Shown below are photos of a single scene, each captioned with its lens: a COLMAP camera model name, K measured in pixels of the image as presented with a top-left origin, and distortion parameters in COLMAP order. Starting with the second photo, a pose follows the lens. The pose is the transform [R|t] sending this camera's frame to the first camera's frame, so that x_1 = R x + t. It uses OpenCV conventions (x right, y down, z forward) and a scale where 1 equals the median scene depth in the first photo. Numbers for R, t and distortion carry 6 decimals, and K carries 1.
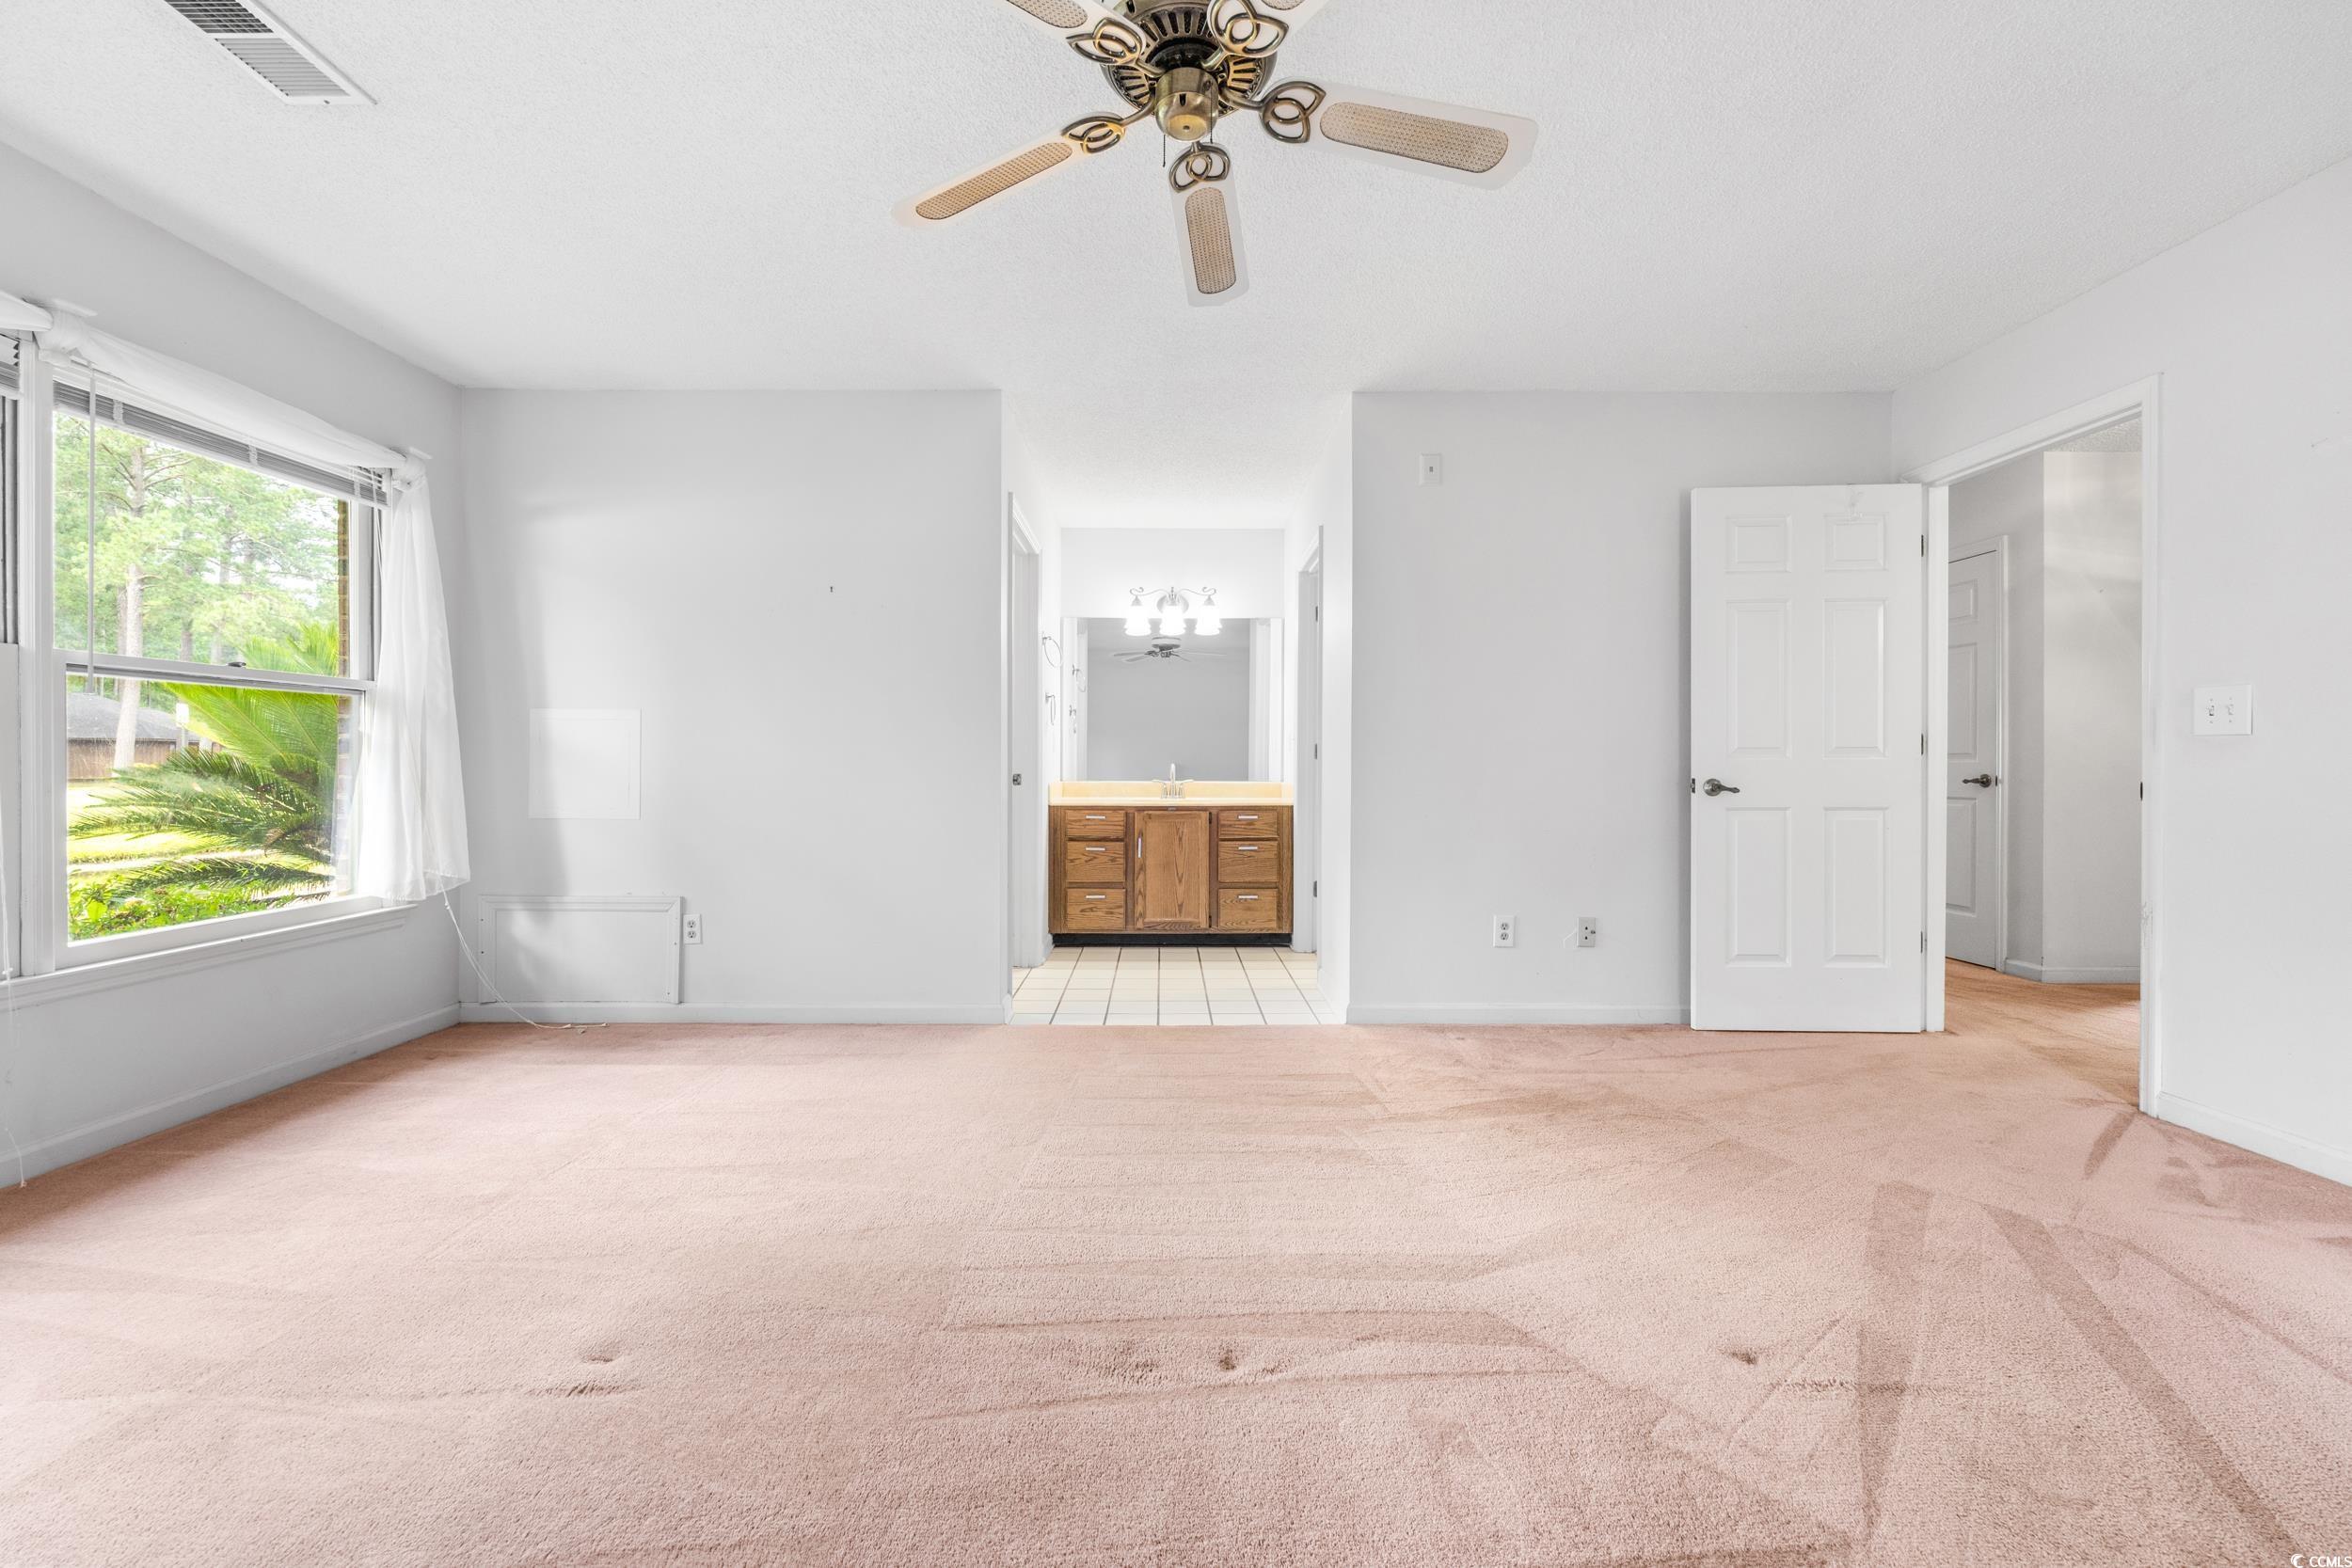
lens RADIAL K [[938.7, 0, 1170.5], [0, 938.7, 785.2], [0, 0, 1]] dist [-0.002092, -0.001318]
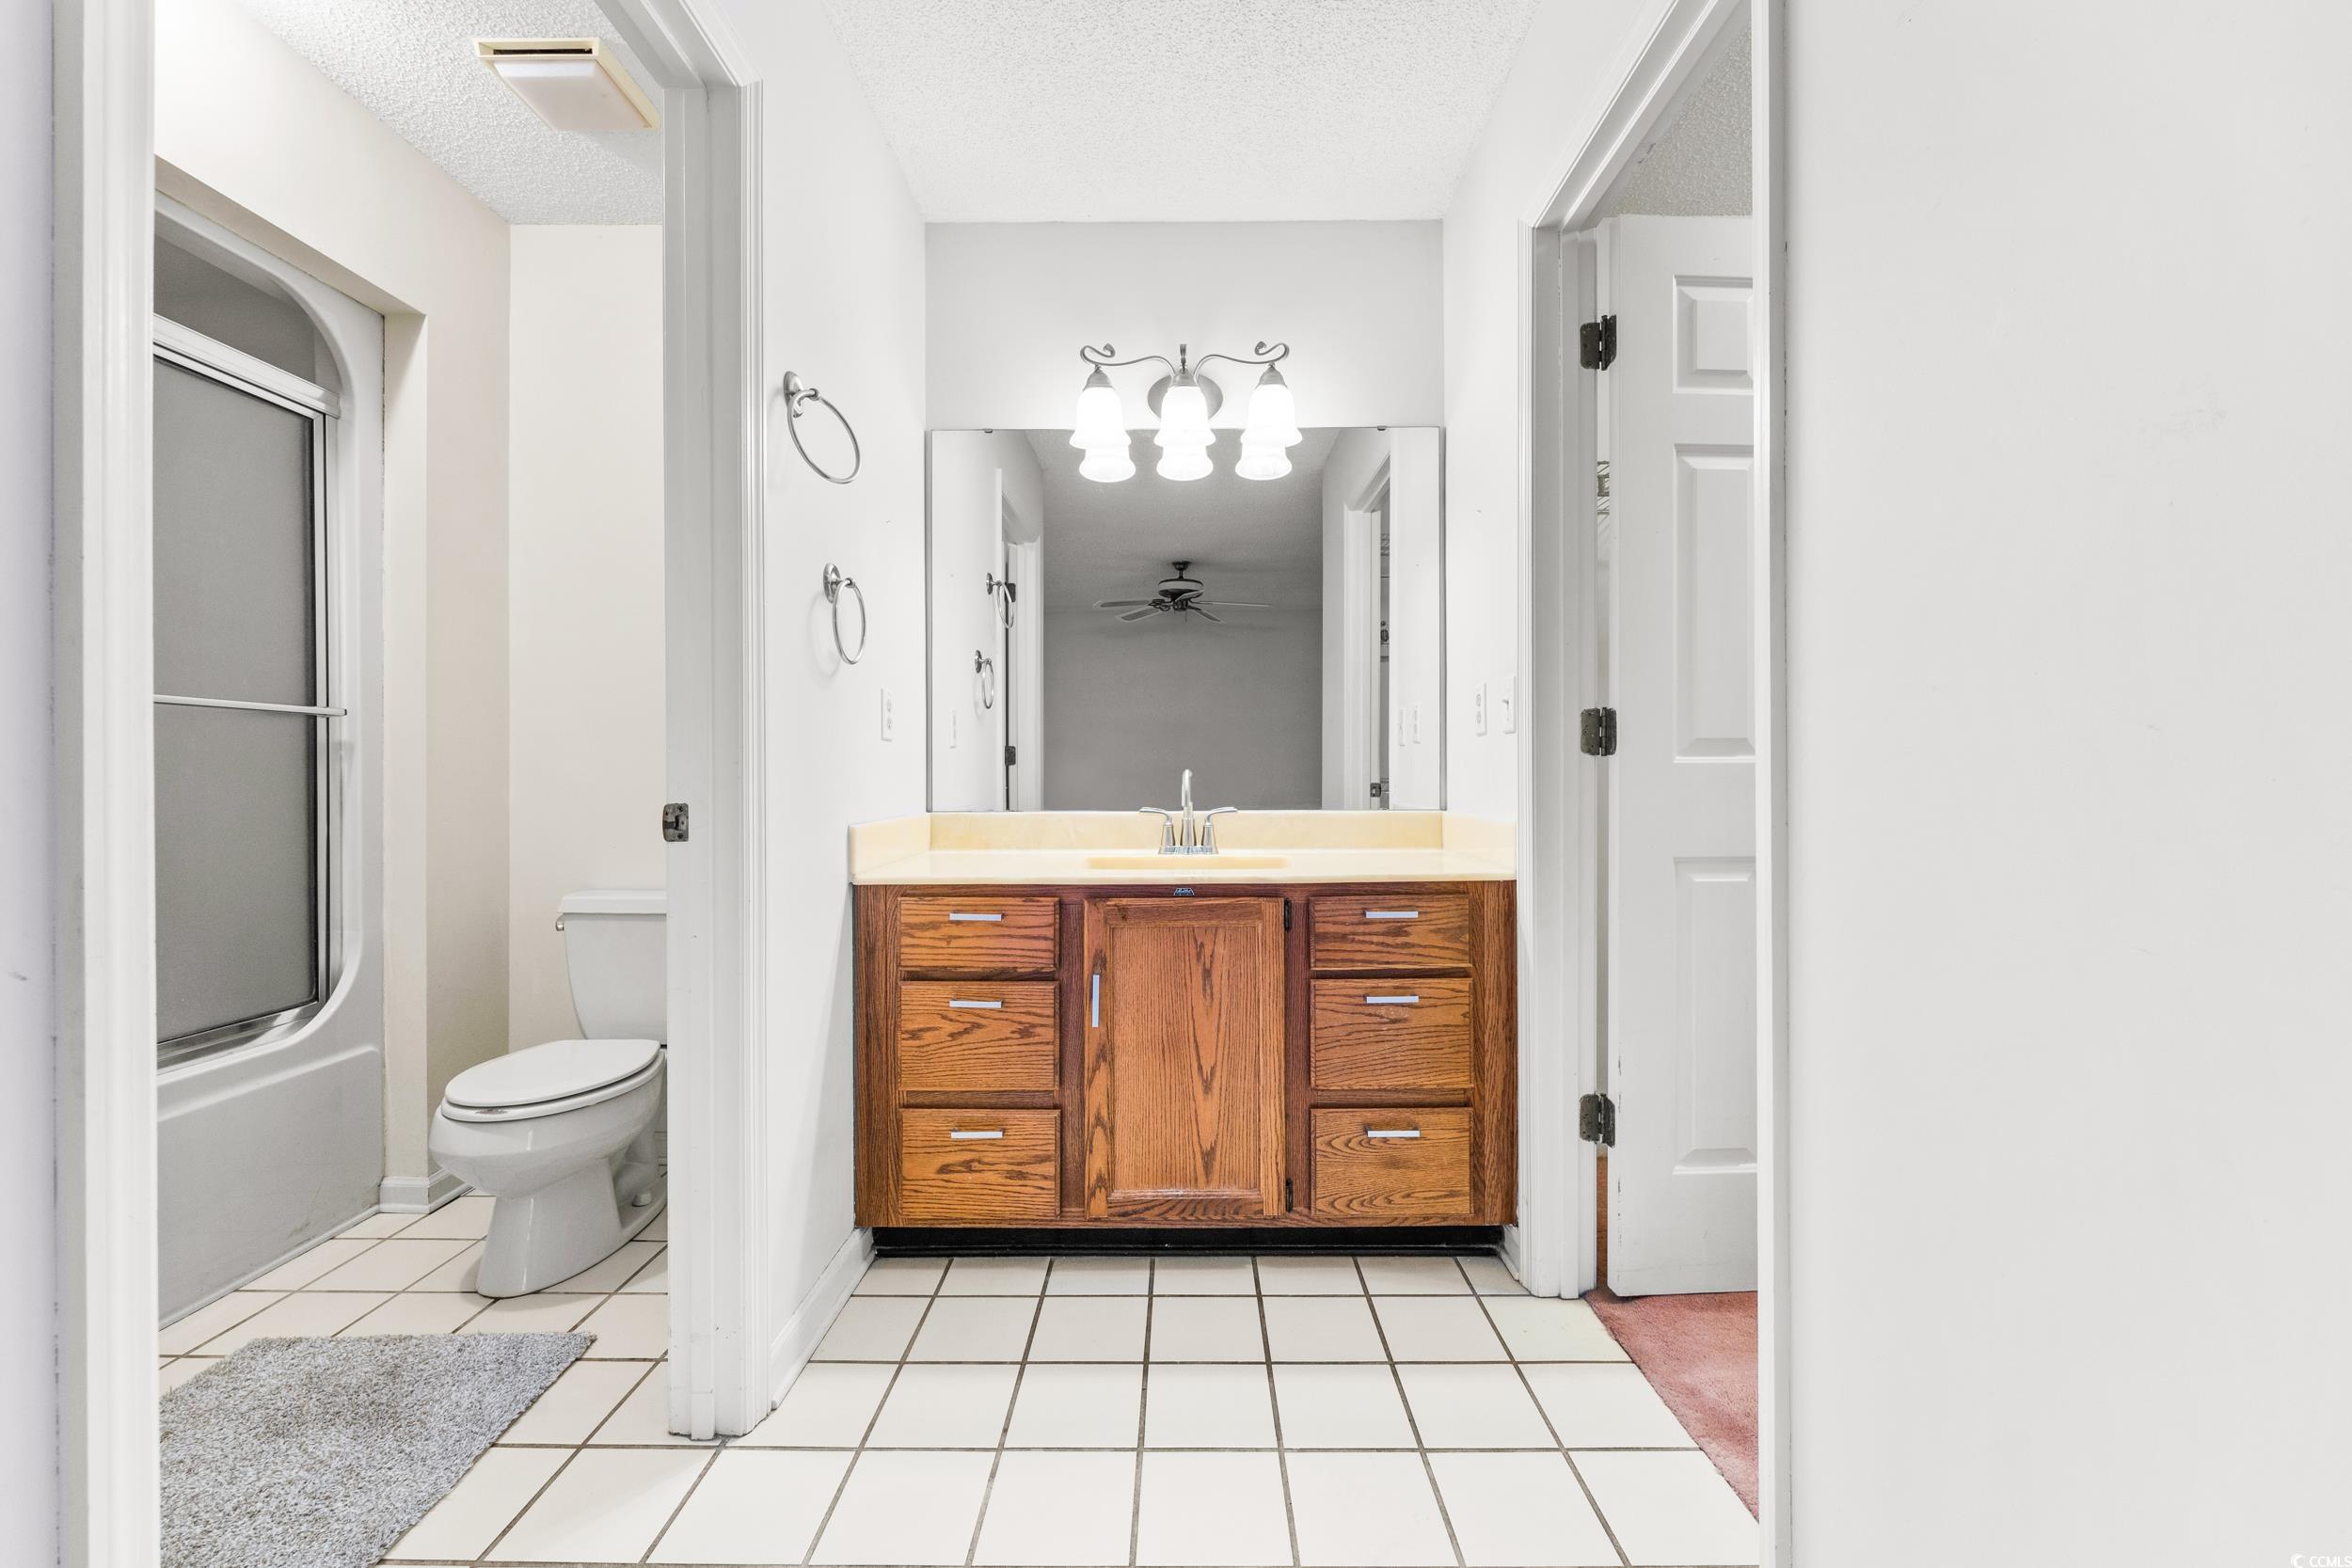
lens RADIAL K [[938.7, 0, 1170.5], [0, 938.7, 785.2], [0, 0, 1]] dist [-0.002092, -0.001318]
pose [[0.999666, -0.006738, -0.024946, 0.005905], [0.006414, 0.999894, -0.013067, -0.012130], [0.025032, 0.012903, 0.999603, 0.628110]]
